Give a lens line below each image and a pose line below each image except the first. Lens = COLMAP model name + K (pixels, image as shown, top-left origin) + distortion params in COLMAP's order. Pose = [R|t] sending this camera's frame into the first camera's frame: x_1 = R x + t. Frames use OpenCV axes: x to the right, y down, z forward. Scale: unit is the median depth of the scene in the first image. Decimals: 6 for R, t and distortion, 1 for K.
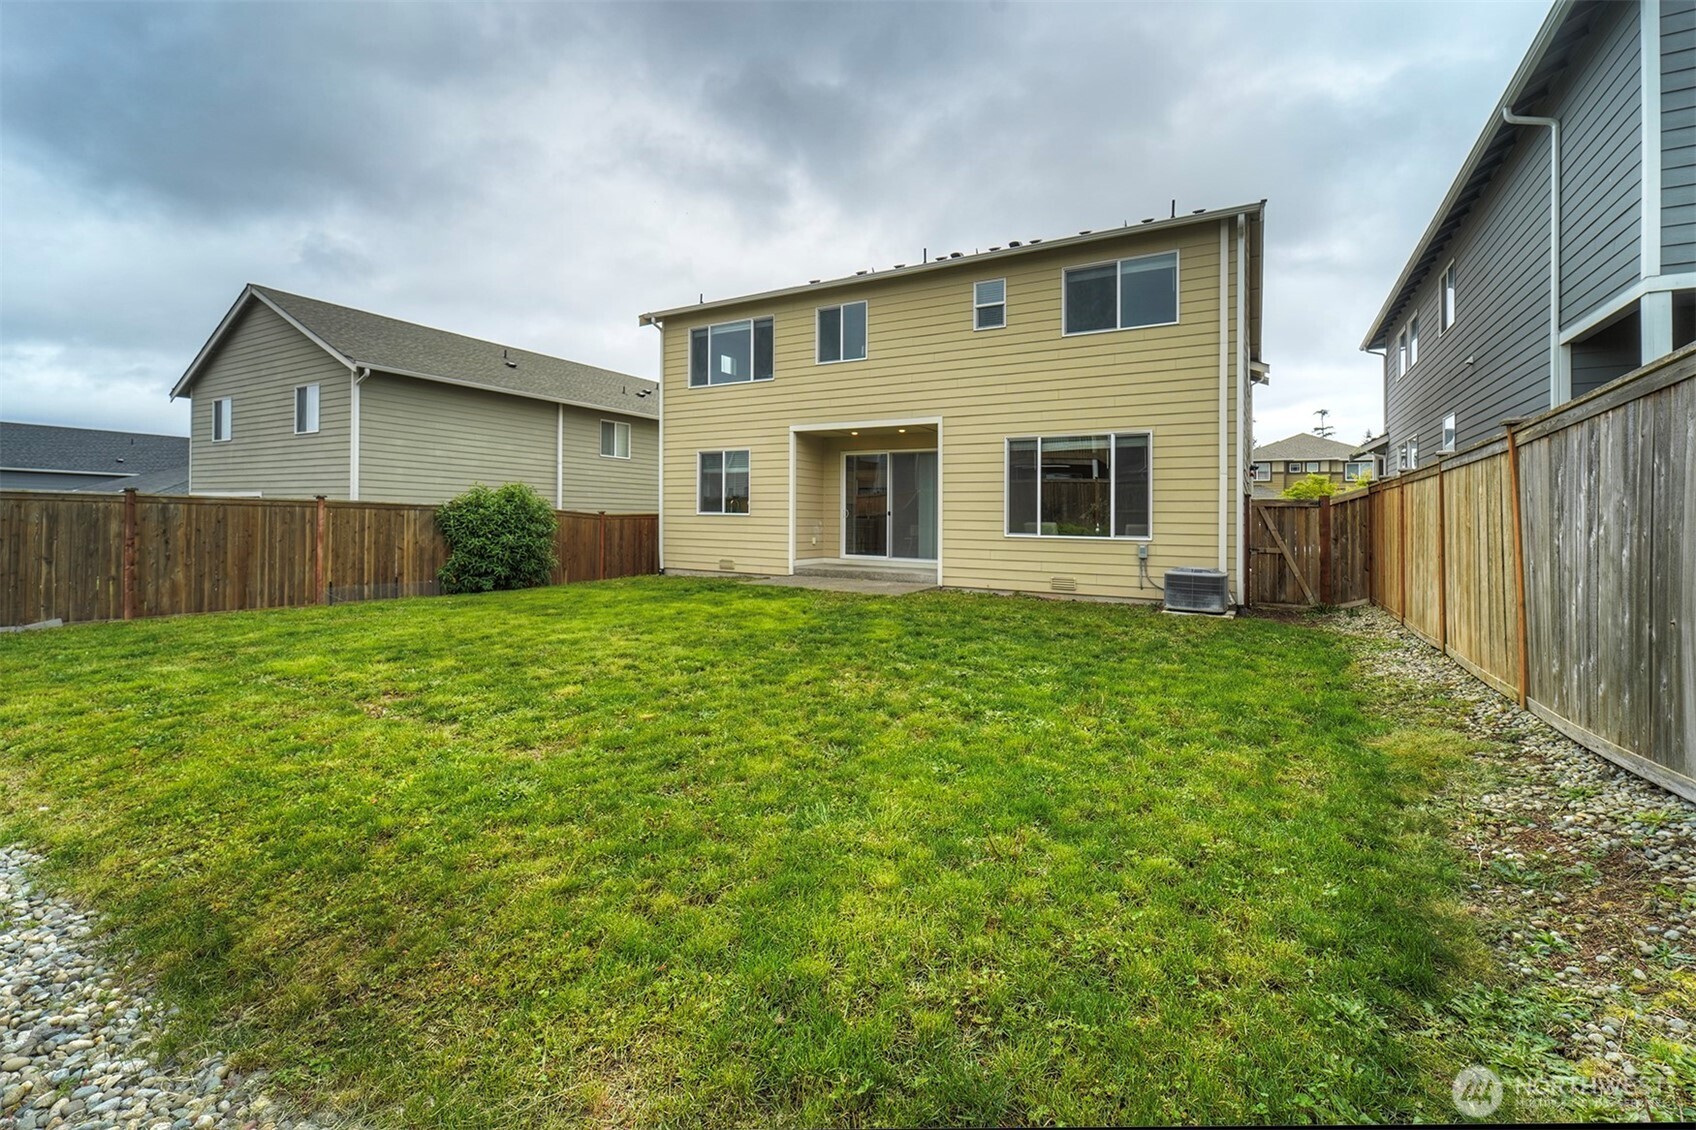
lens RADIAL K [[703.4, 0, 844.2], [0, 703.4, 532.9], [0, 0, 1]] dist [0.000243, 0.000044]
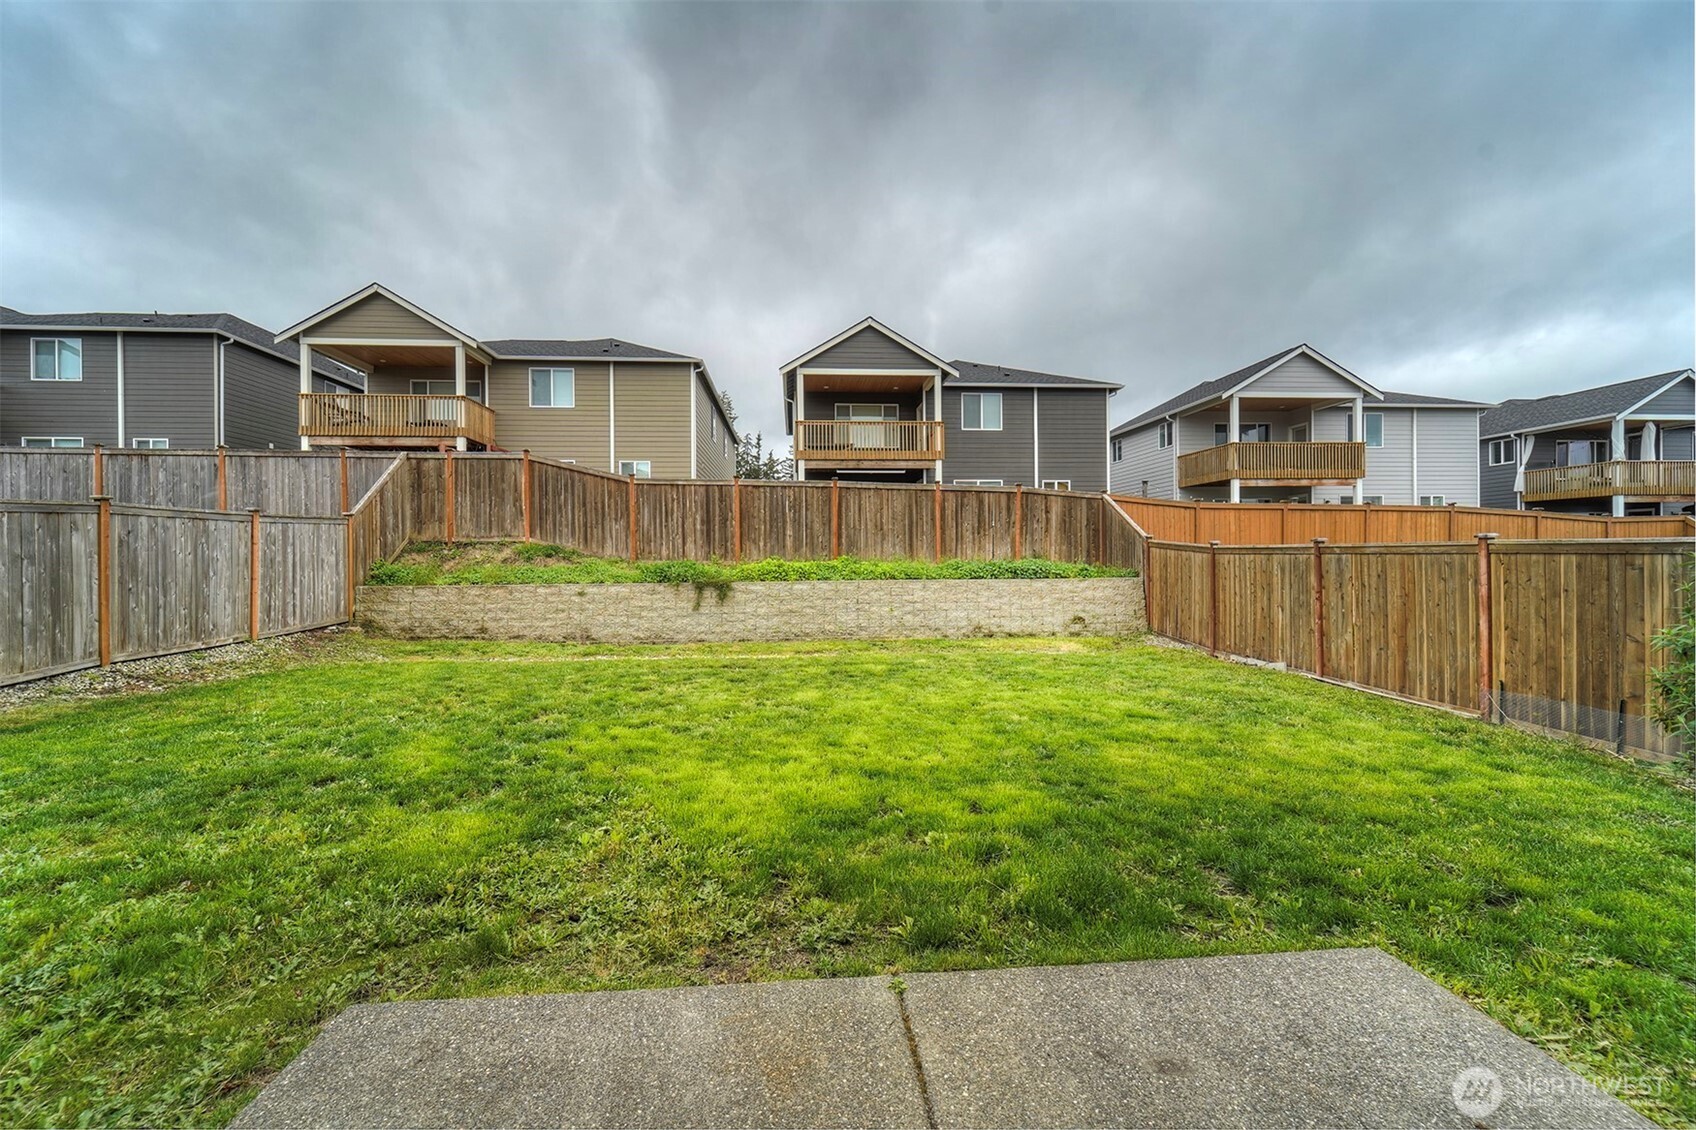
lens RADIAL K [[697.9, 0, 853.2], [0, 697.9, 558.1], [0, 0, 1]] dist [0.022959, 0.000001]
pose [[-0.821579, -0.003902, -0.570081, 0.045079], [-0.006360, 0.999977, 0.002320, -0.030632], [0.570059, 0.005532, -0.821585, 1.210875]]
